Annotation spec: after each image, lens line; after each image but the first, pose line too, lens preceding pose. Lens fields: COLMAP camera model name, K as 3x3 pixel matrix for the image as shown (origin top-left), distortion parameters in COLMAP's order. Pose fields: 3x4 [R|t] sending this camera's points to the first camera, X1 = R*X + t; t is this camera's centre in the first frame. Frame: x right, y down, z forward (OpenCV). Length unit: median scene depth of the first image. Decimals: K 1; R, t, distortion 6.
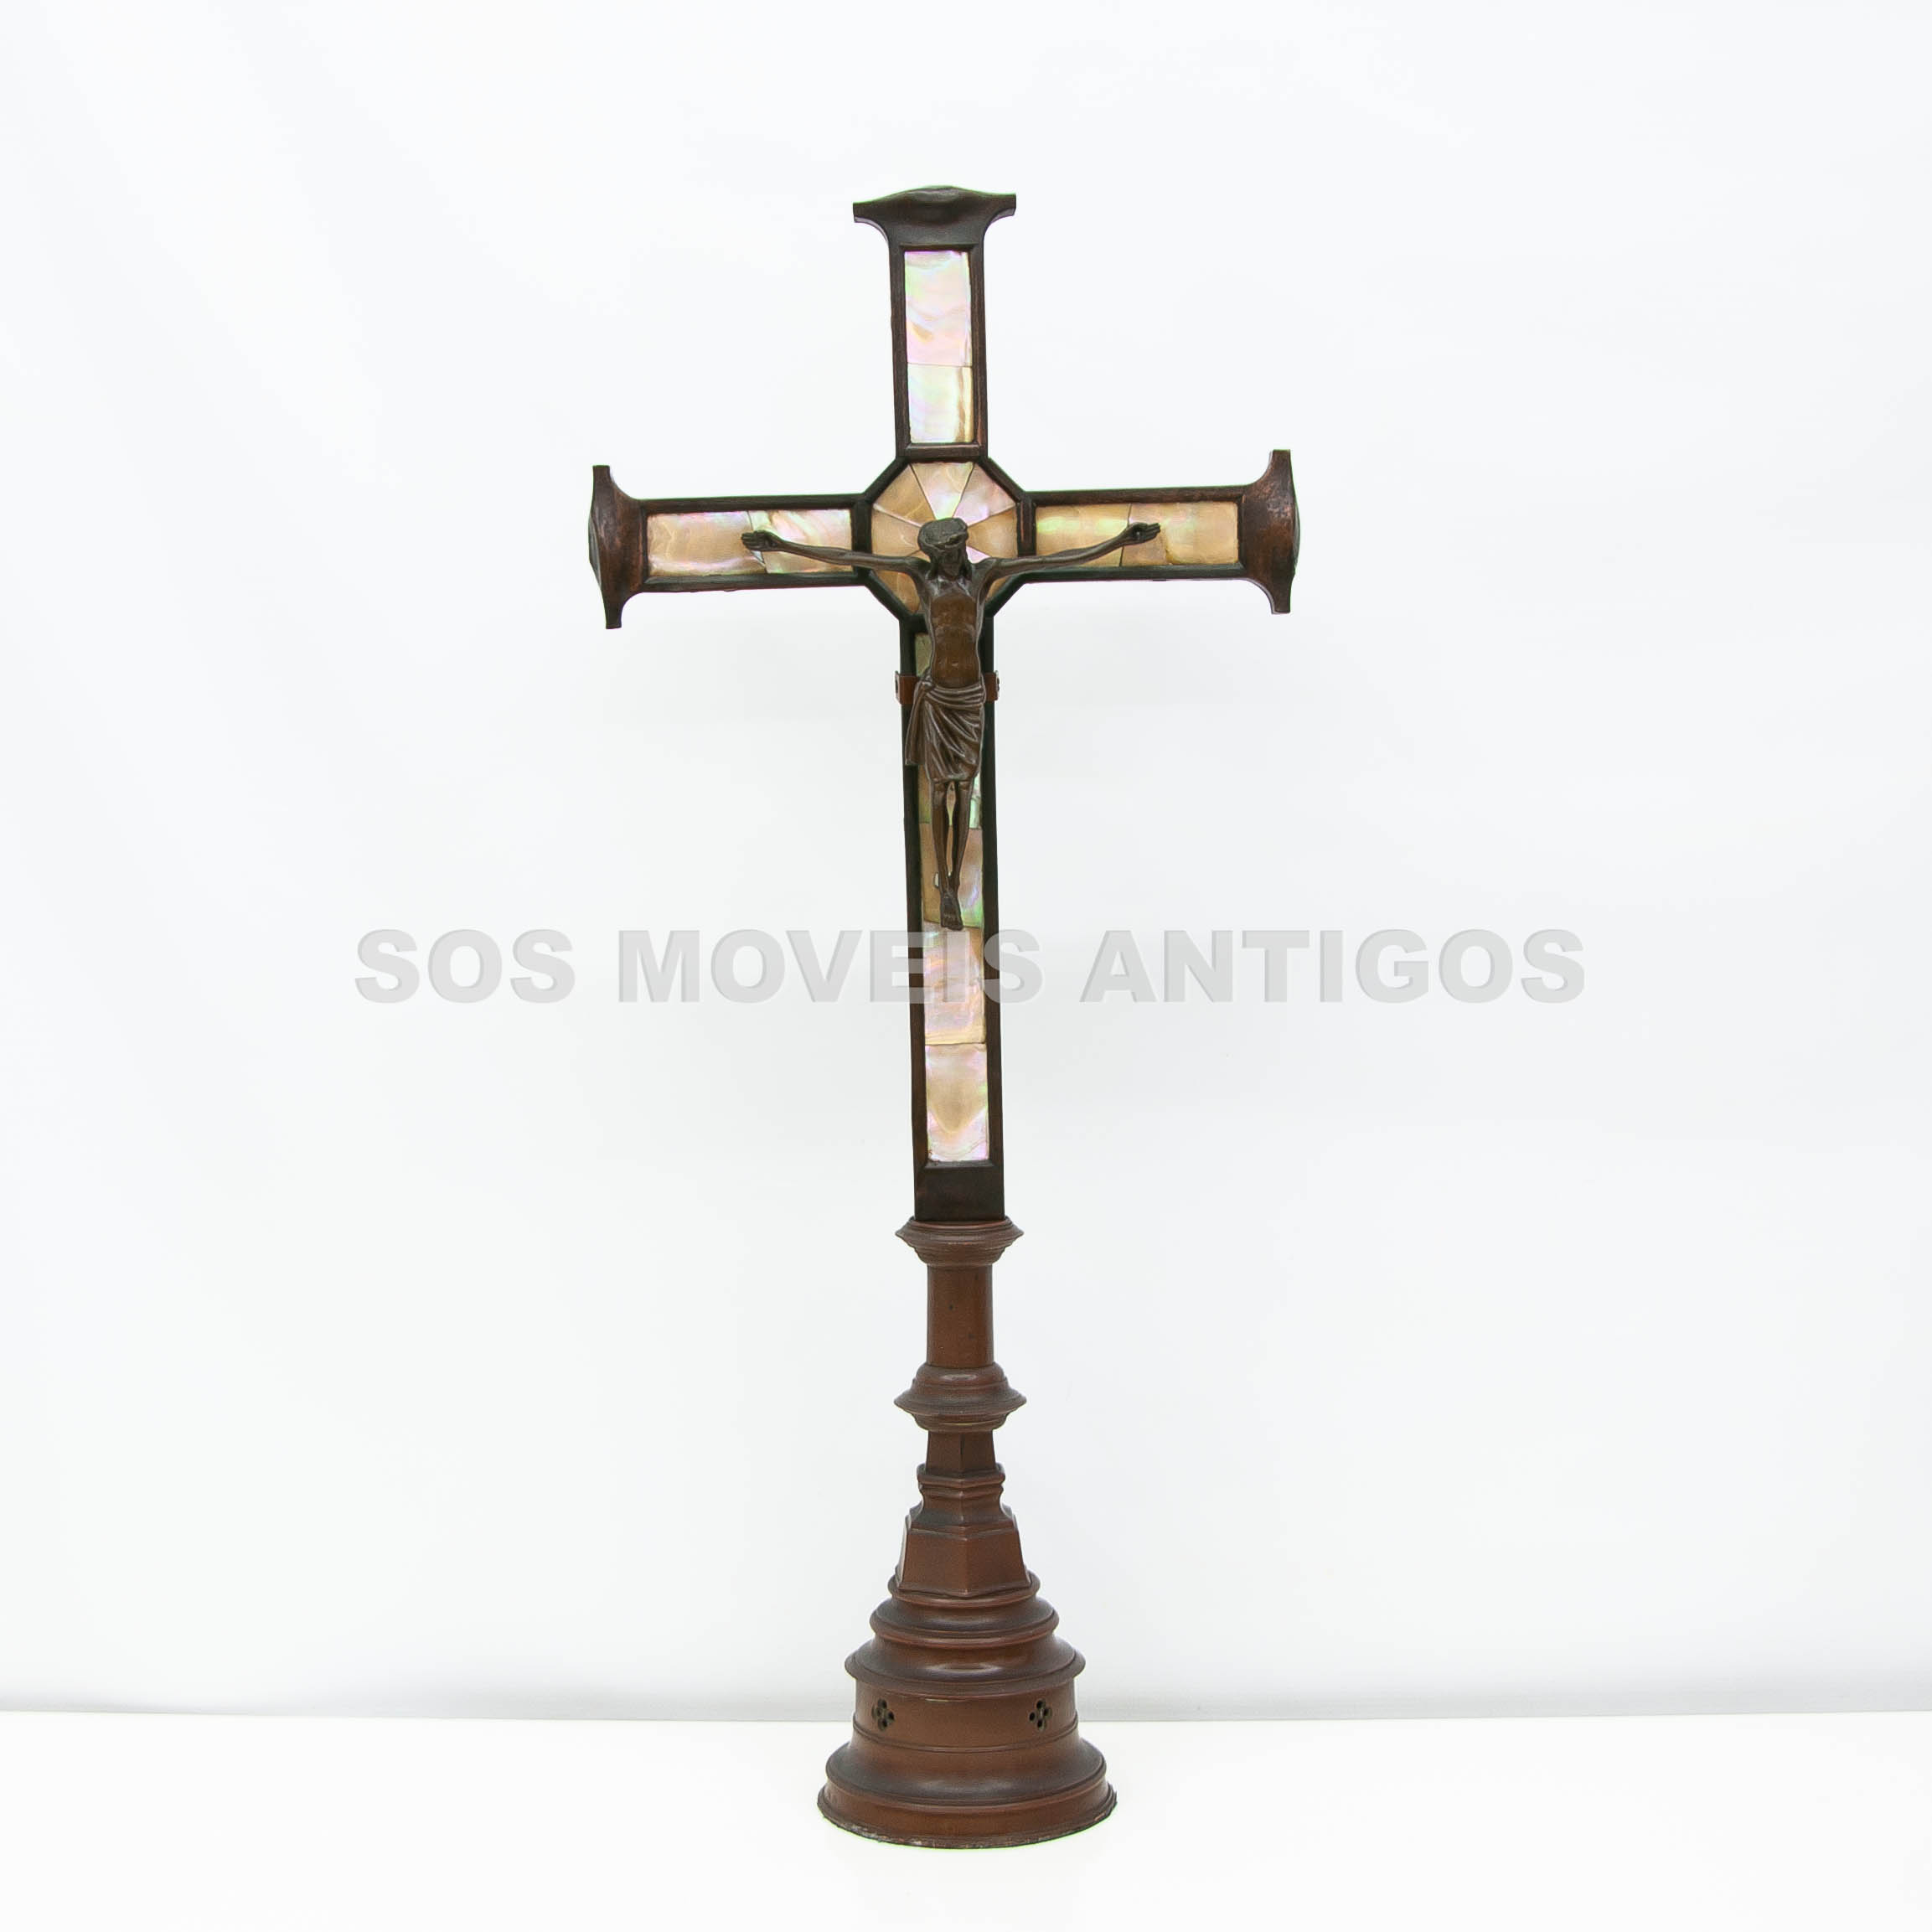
lens RADIAL K [[5256.9, 0, 979.1], [0, 5256.9, 963.7], [0, 0, 1]] dist [0.129925, 0.000000]
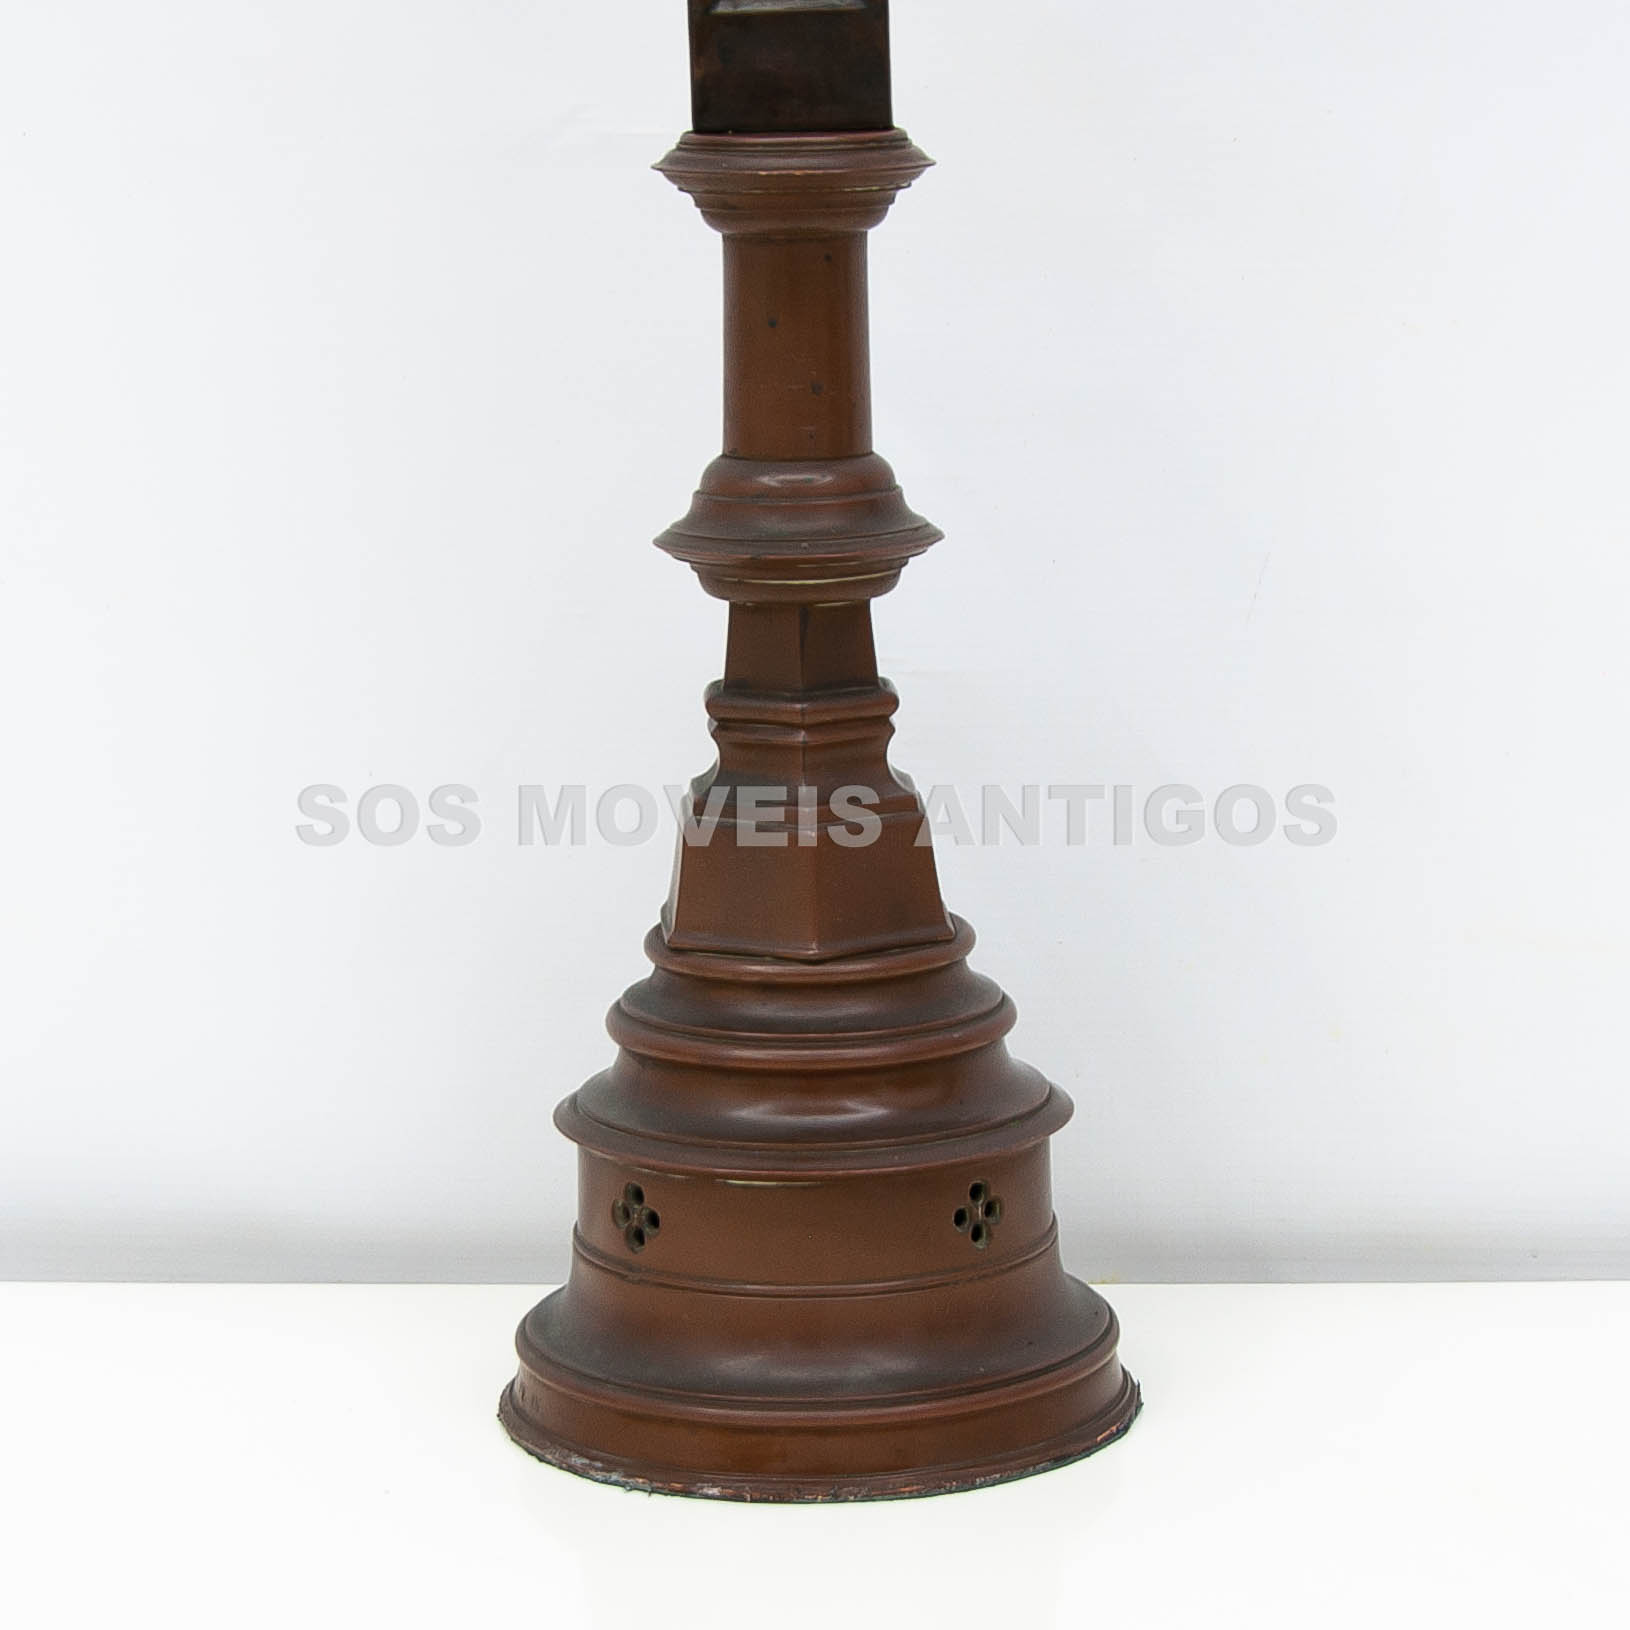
lens RADIAL K [[4435.1, 0, 808.9], [0, 4435.1, 831.9], [0, 0, 1]] dist [0.129925, 0.000000]
pose [[0.999964, -0.007776, -0.003452, -0.001472], [0.007788, 0.999965, 0.003192, 0.107865], [0.003427, -0.003218, 0.999989, 0.612573]]
